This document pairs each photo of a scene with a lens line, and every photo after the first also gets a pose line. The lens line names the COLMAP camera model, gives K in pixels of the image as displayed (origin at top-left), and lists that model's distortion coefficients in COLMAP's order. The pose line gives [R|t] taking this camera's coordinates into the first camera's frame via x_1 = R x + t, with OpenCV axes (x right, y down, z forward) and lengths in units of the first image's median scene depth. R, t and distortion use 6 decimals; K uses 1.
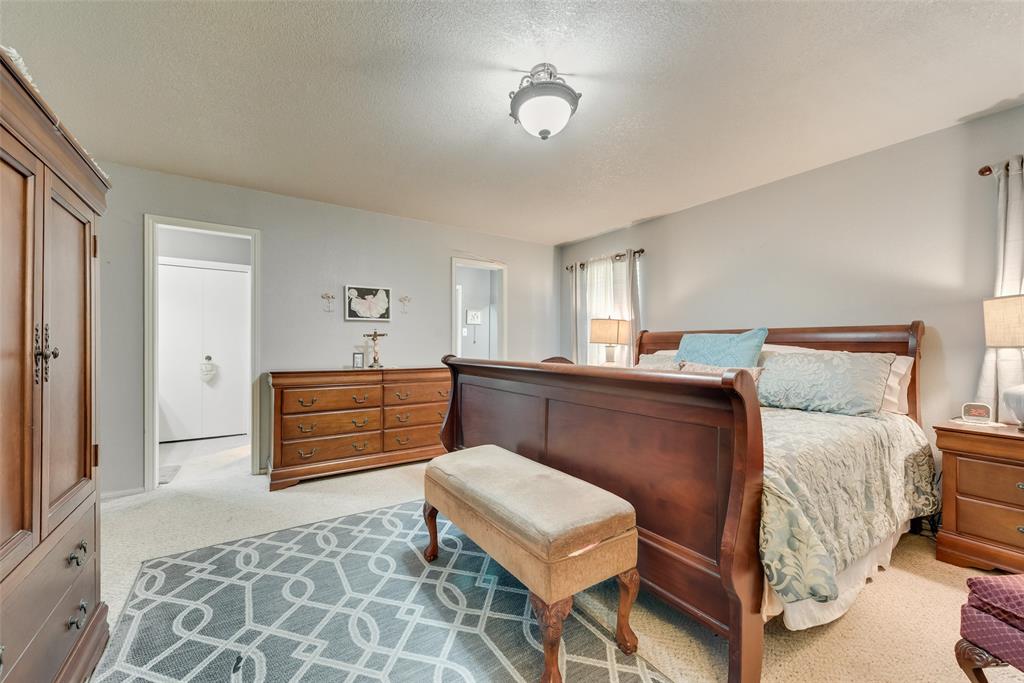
lens RADIAL K [[402.0, 0, 510.9], [0, 402.0, 345.1], [0, 0, 1]] dist [0.006450, -0.000402]
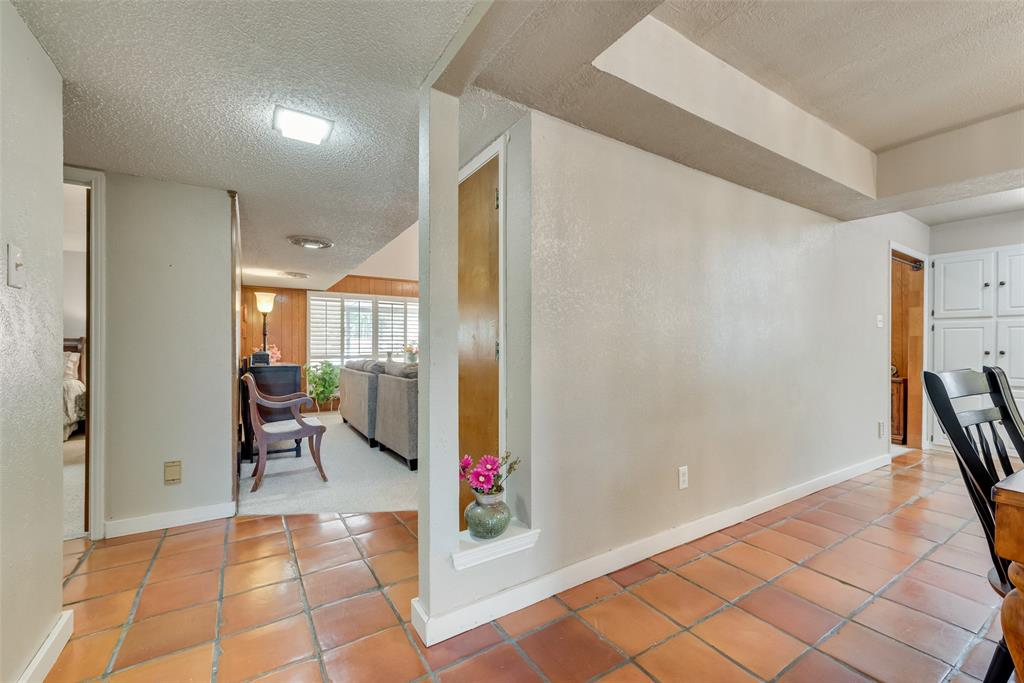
lens RADIAL K [[421.9, 0, 509.0], [0, 421.9, 346.3], [0, 0, 1]] dist [0.003518, 0.000161]
pose [[0.028003, -0.003831, 0.999601, -1.263277], [-0.000961, 0.999992, 0.003859, -0.019089], [-0.999607, -0.001069, 0.027999, -1.419212]]
